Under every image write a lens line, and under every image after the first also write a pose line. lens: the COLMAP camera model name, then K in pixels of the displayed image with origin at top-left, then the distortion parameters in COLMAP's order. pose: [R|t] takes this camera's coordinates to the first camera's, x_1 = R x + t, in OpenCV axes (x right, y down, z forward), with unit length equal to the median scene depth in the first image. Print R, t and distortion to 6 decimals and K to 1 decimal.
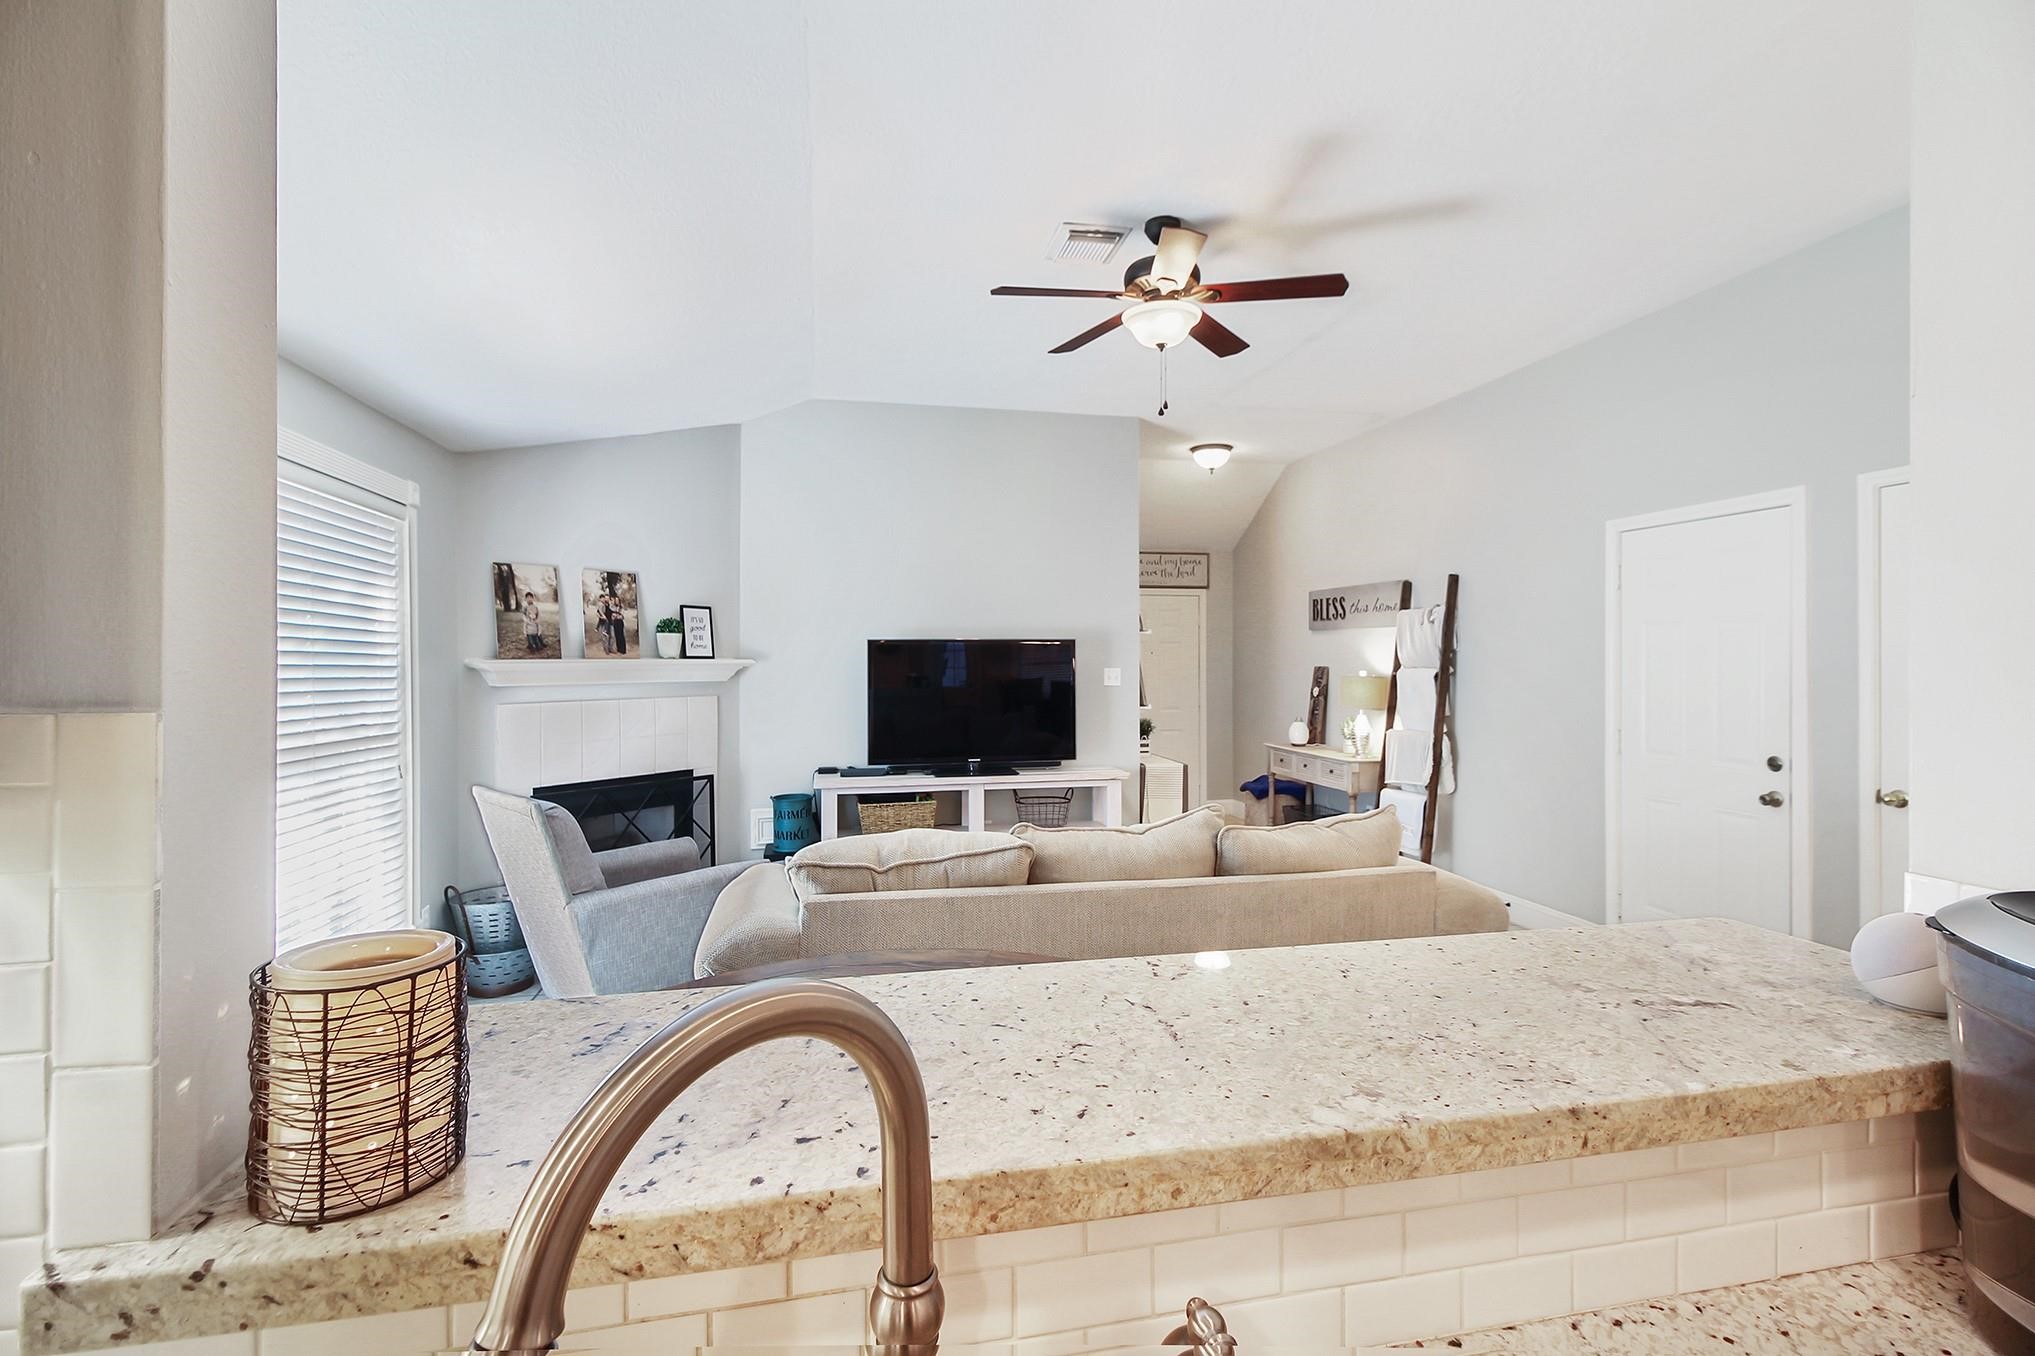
lens RADIAL K [[928.3, 0, 1021.2], [0, 928.3, 657.3], [0, 0, 1]] dist [0.023667, -0.000093]
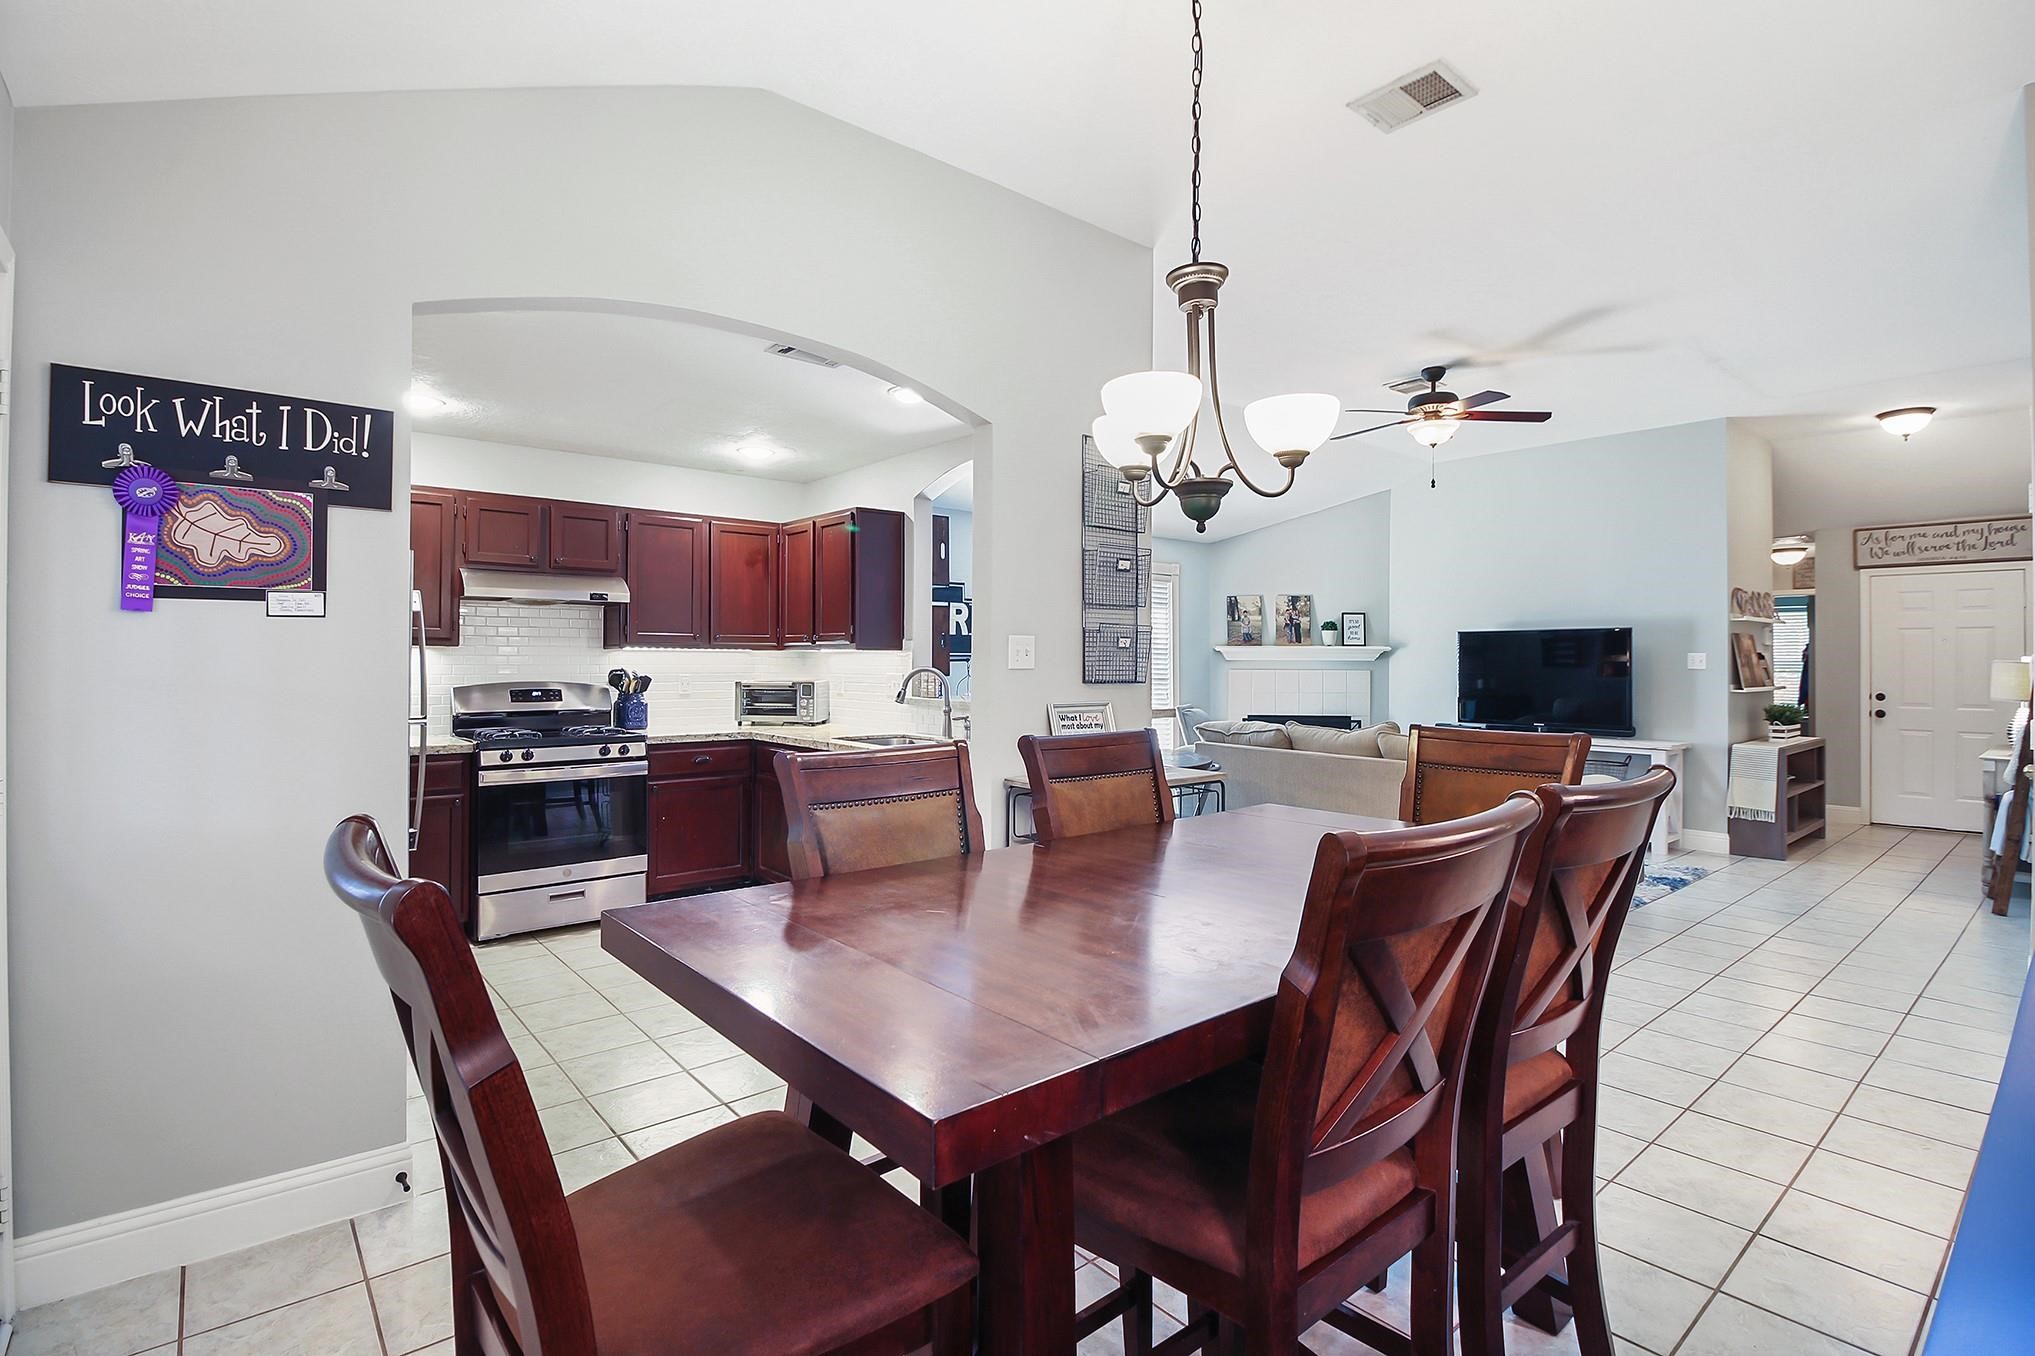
lens RADIAL K [[958.6, 0, 1019.9], [0, 958.6, 653.7], [0, 0, 1]] dist [0.000851, -0.012346]
pose [[0.471926, -0.002018, -0.881636, 0.783573], [-0.003685, 0.999984, -0.004261, 0.022151], [0.881630, 0.005260, 0.471911, -0.250758]]
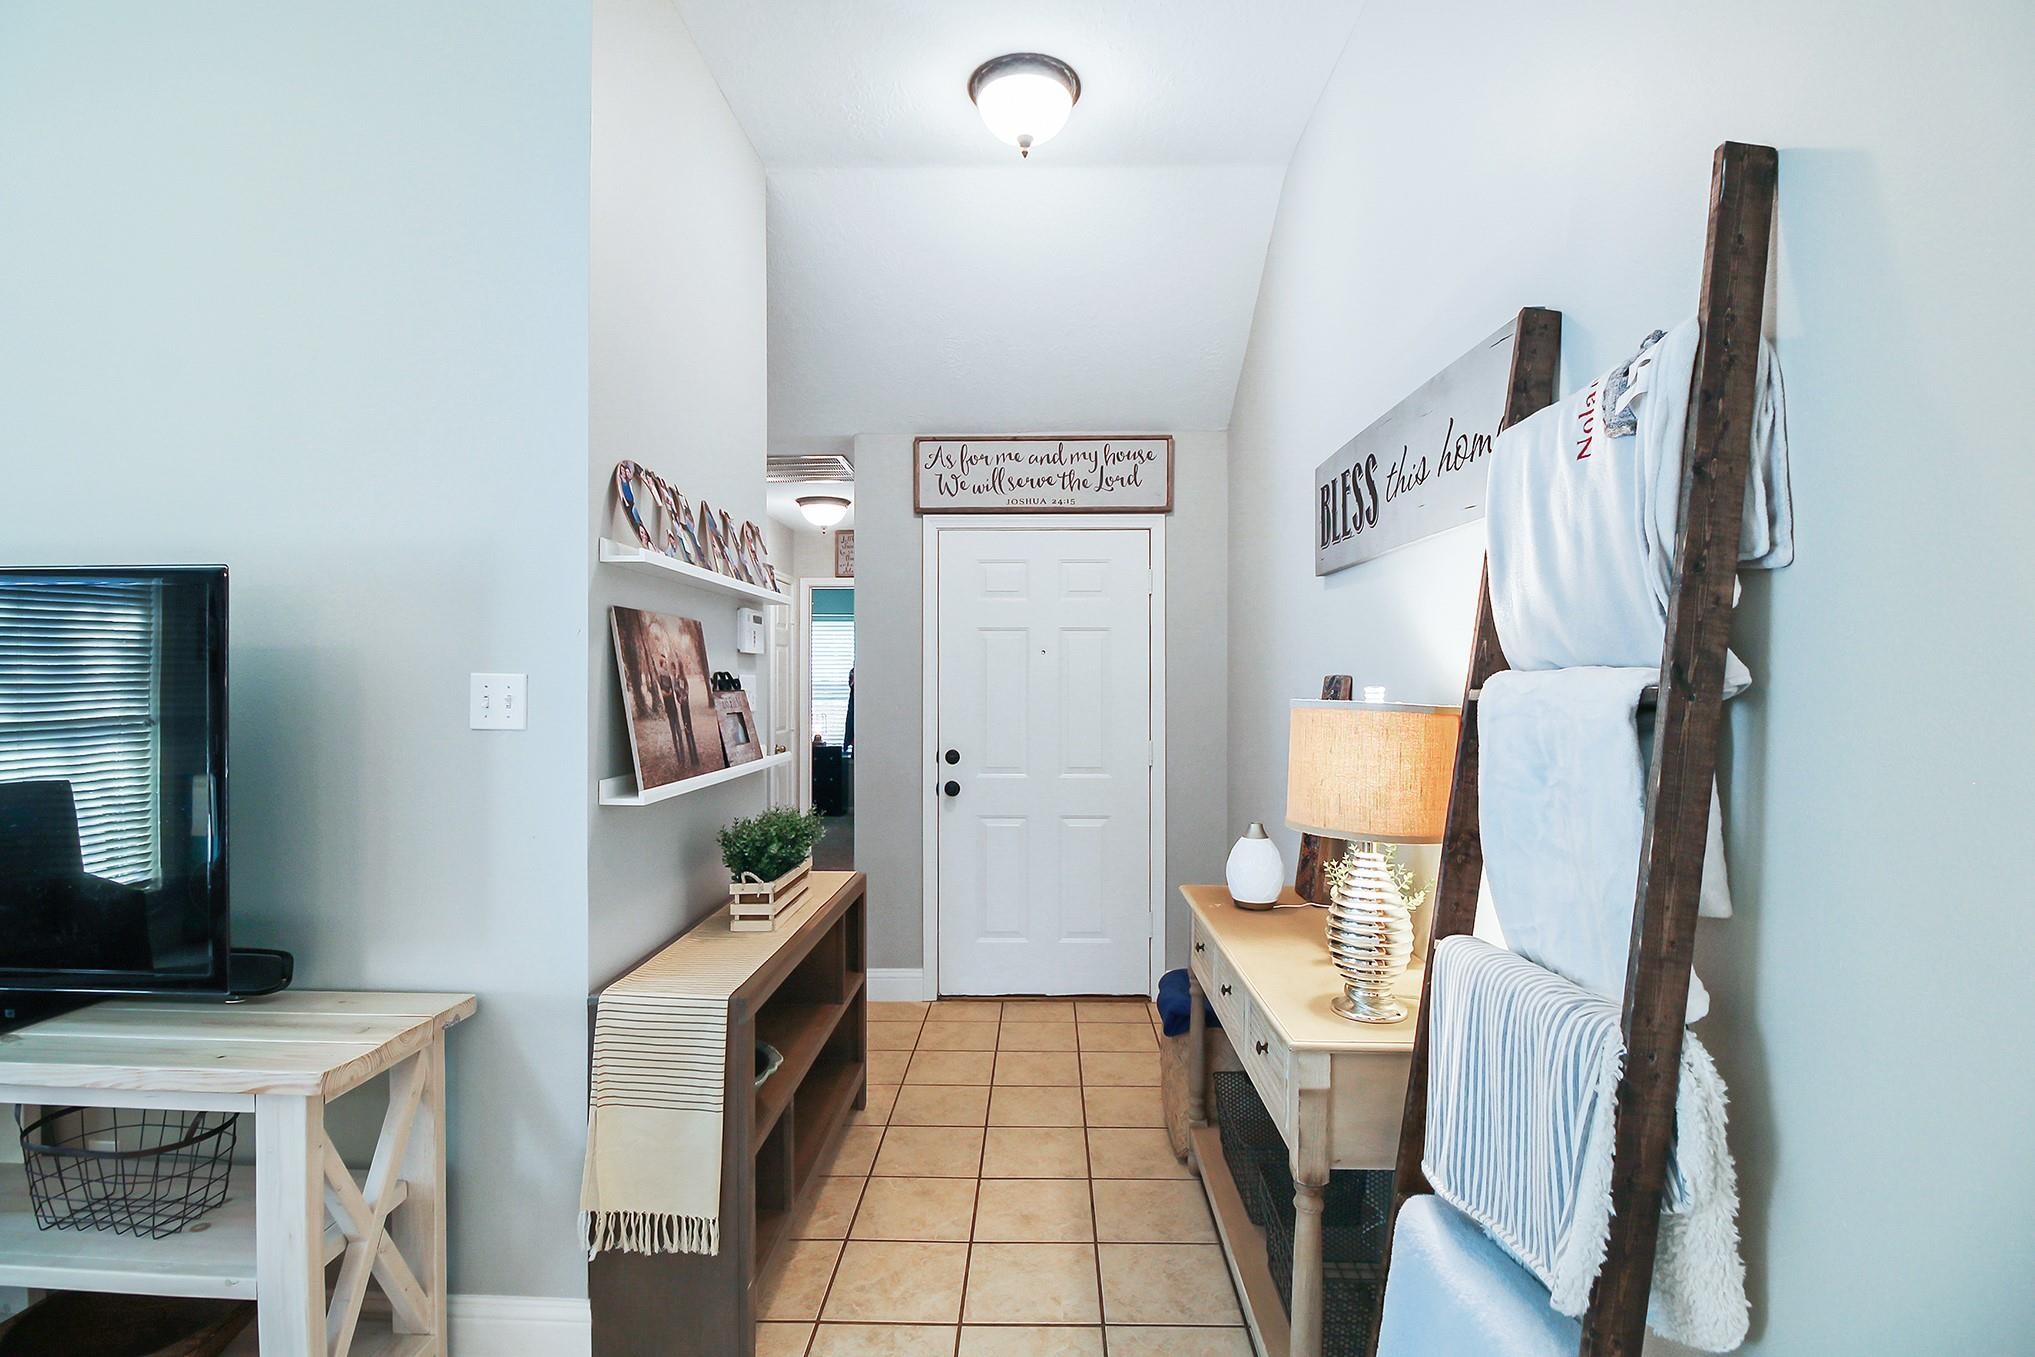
lens RADIAL K [[967.7, 0, 1053.0], [0, 967.7, 683.9], [0, 0, 1]] dist [0.000523, -0.012310]
pose [[0.979441, 0.002935, -0.201711, 0.375370], [-0.002459, 0.999994, 0.002608, 0.015533], [0.201718, -0.002059, 0.979442, 0.803836]]
